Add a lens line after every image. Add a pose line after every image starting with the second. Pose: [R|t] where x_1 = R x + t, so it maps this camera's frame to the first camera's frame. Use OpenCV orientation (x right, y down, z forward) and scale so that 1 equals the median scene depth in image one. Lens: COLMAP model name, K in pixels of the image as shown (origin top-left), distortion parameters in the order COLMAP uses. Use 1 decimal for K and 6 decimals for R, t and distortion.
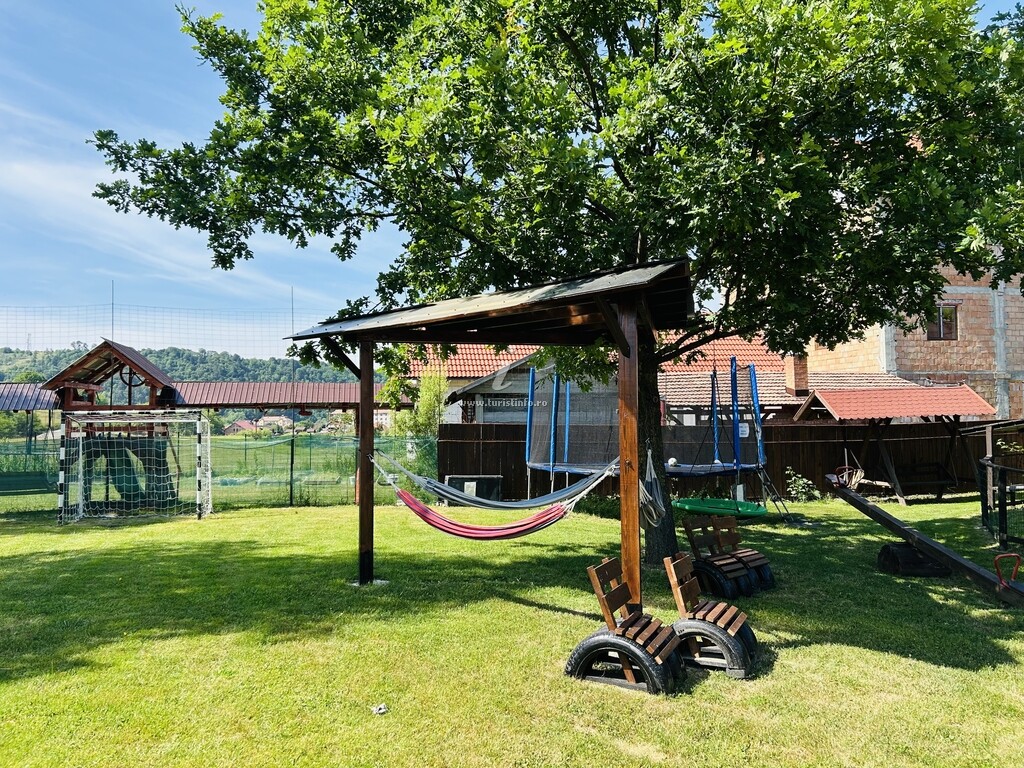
lens RADIAL K [[773.6, 0, 506.1], [0, 773.6, 387.5], [0, 0, 1]] dist [0.064469, -0.070847]
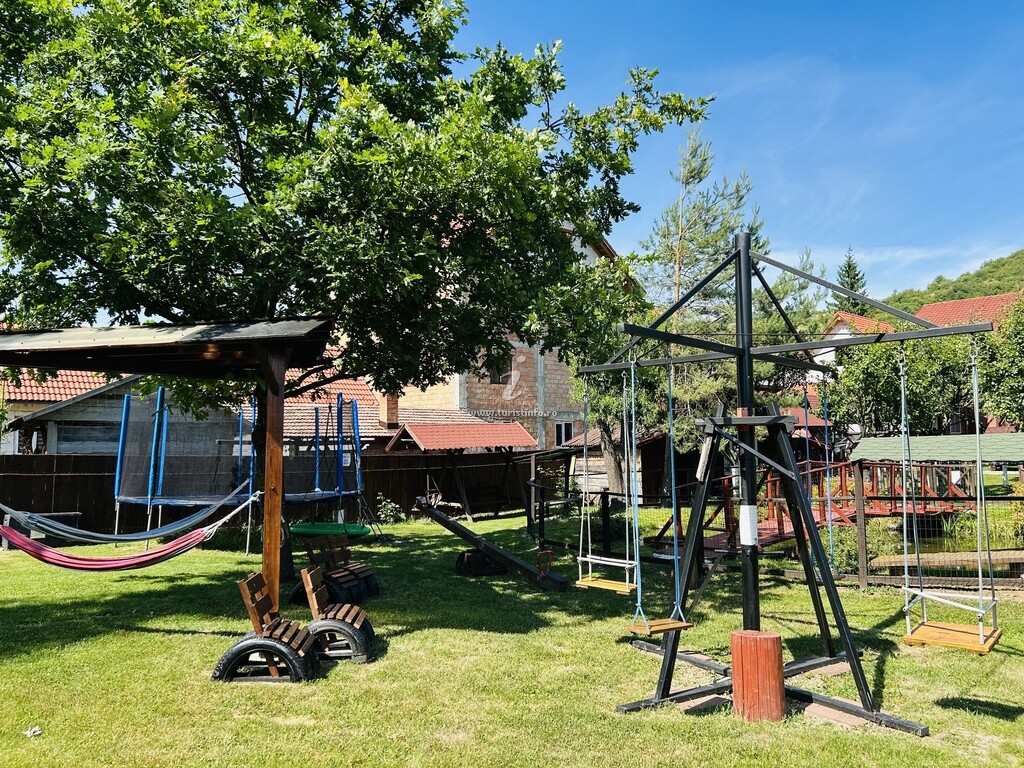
lens RADIAL K [[773.6, 0, 520.0], [0, 773.6, 383.4], [0, 0, 1]] dist [0.064469, -0.070847]
pose [[0.858390, 0.047129, 0.510829, -0.092230], [-0.024440, 0.998397, -0.051042, -0.005046], [-0.512415, 0.031329, 0.858166, -0.128837]]
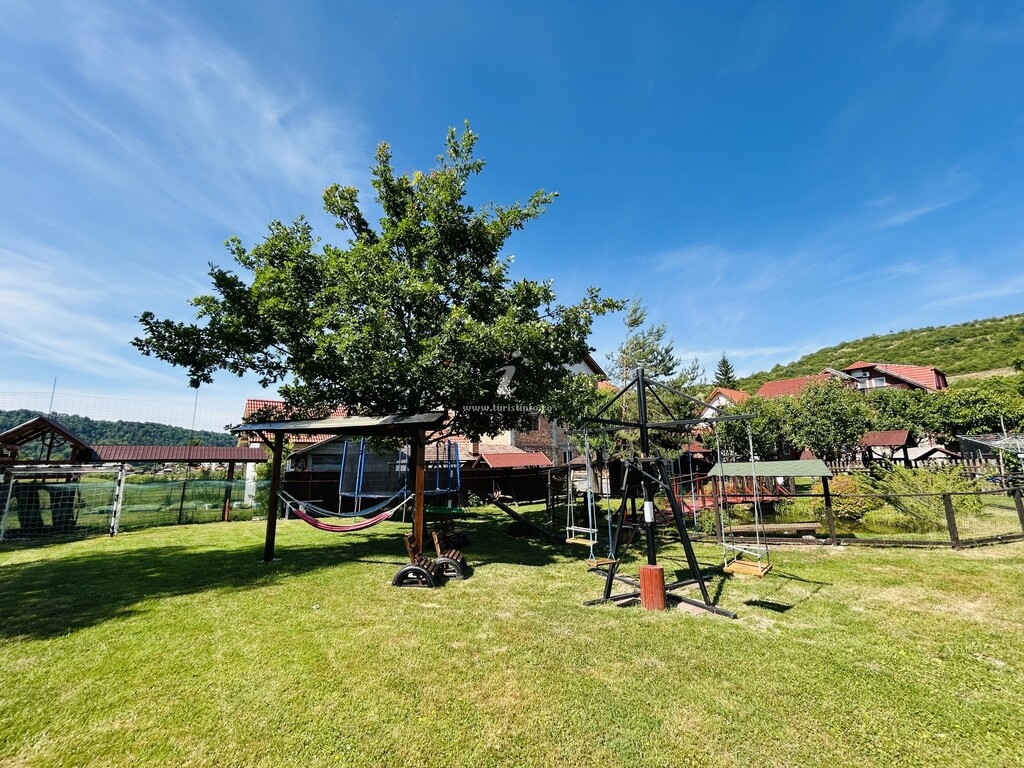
lens RADIAL K [[421.0, 0, 511.9], [0, 421.0, 382.5], [0, 0, 1]] dist [-0.002275, -0.000067]
pose [[0.896560, 0.082339, 0.435201, -0.136058], [-0.015967, 0.987938, -0.154022, -0.032678], [-0.442634, 0.131141, 0.887061, -0.245854]]
